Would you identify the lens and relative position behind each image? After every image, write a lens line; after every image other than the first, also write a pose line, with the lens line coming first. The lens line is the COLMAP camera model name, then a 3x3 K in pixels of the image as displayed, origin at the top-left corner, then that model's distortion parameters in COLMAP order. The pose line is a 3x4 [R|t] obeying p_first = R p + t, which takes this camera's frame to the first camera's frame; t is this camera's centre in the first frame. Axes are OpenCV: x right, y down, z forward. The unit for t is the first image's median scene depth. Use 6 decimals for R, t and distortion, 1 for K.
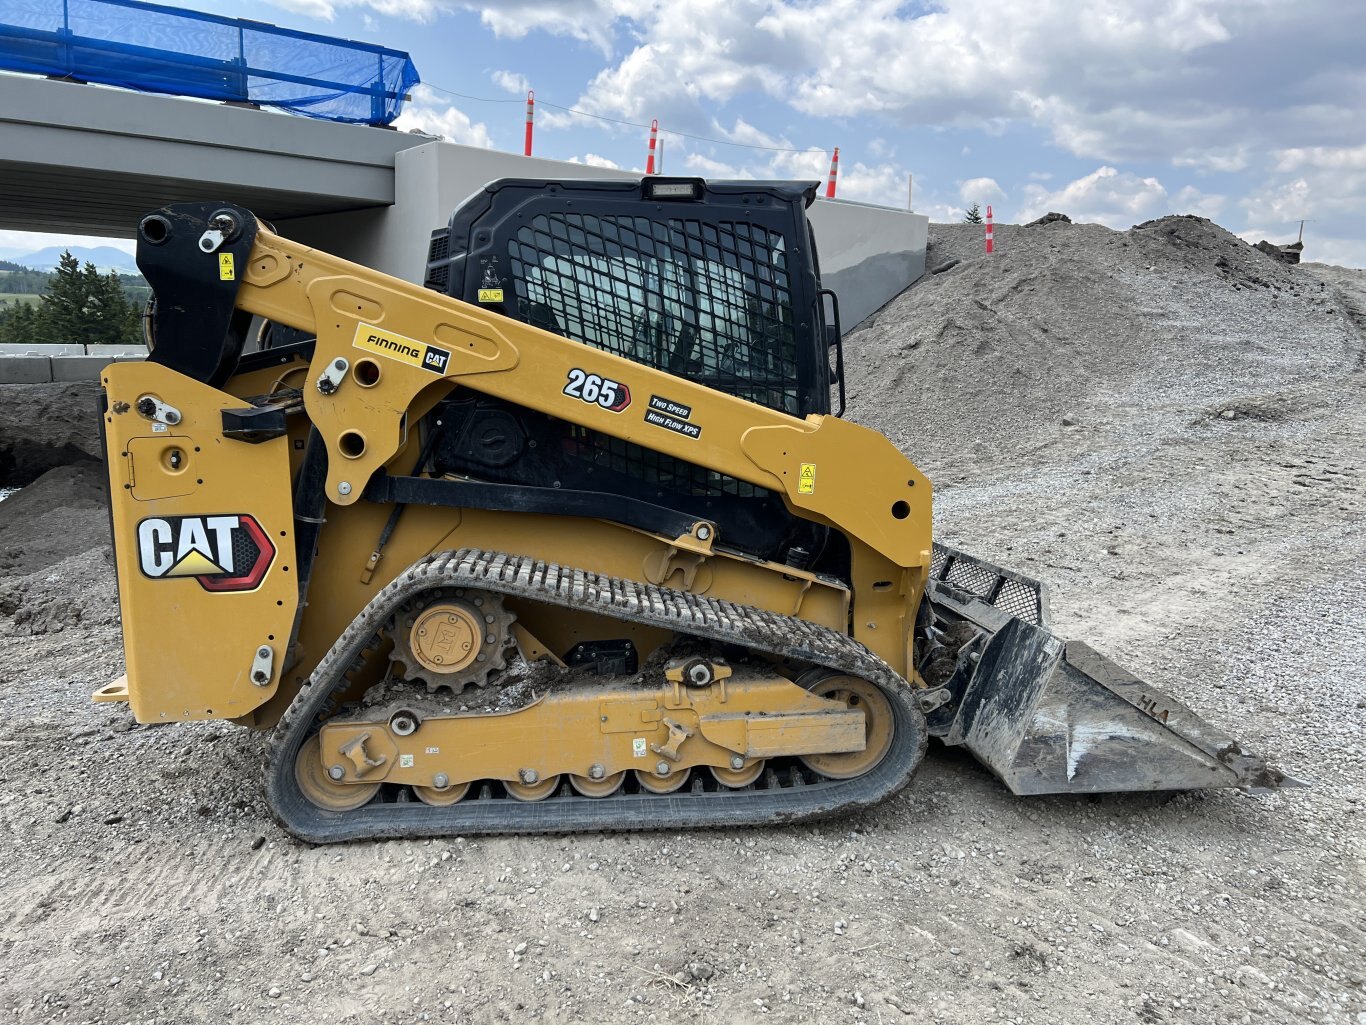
lens RADIAL K [[1054.8, 0, 796.9], [0, 1054.8, 512.0], [0, 0, 1]] dist [0.126373, -0.201400]
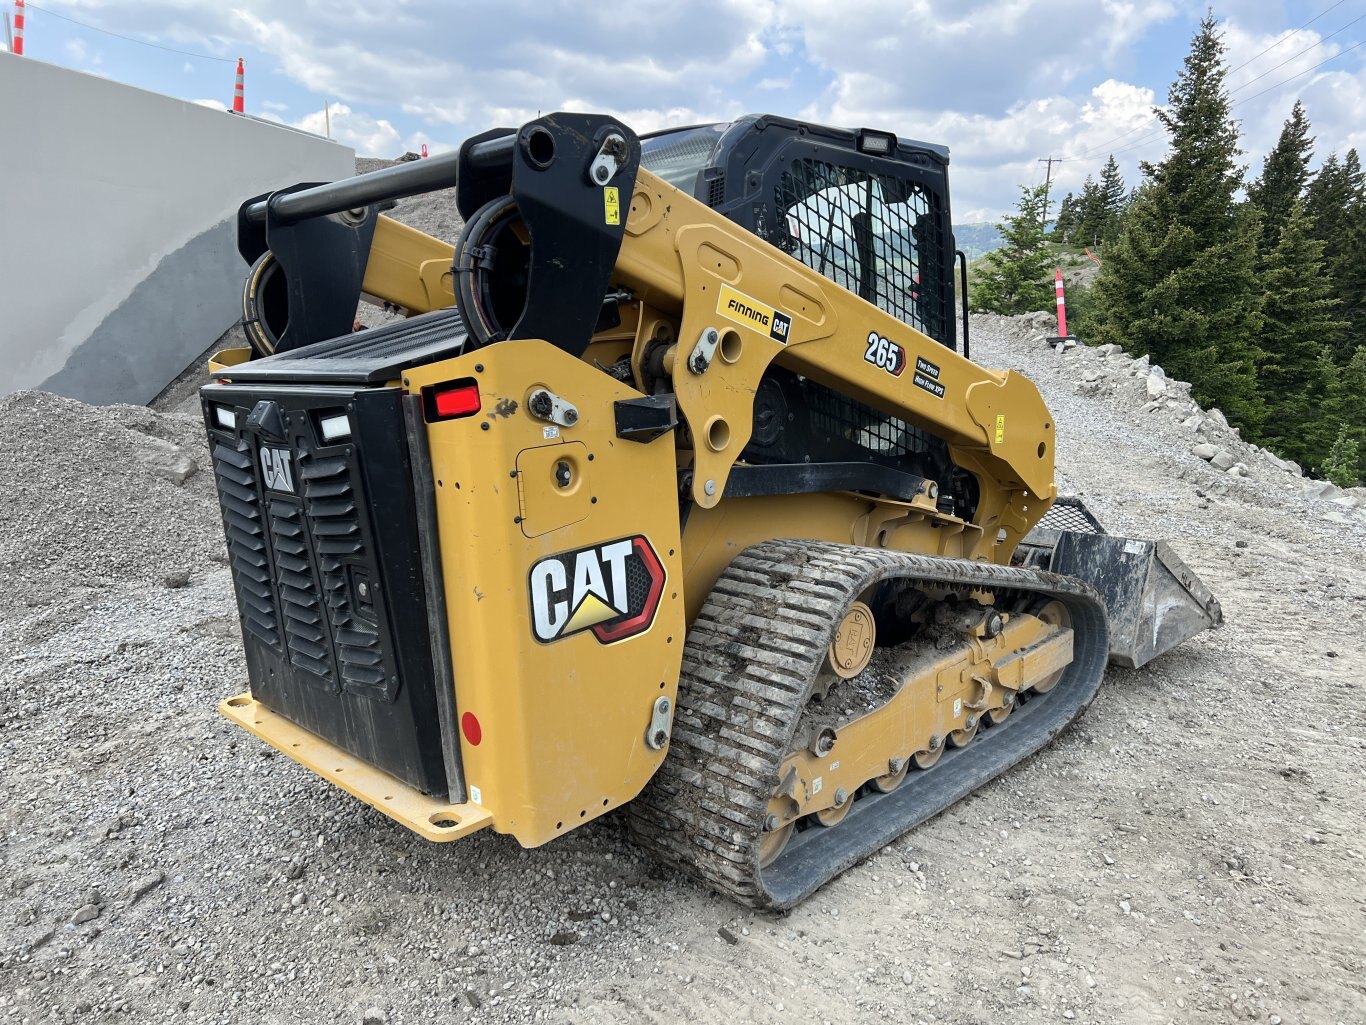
lens RADIAL K [[1010.9, 0, 690.4], [0, 1010.9, 500.7], [0, 0, 1]] dist [0.114722, -0.179798]
pose [[0.770856, -0.125846, 0.624454, -0.926856], [0.091141, 0.991995, 0.087408, -0.081884], [-0.630455, -0.010466, 0.776155, 0.409948]]
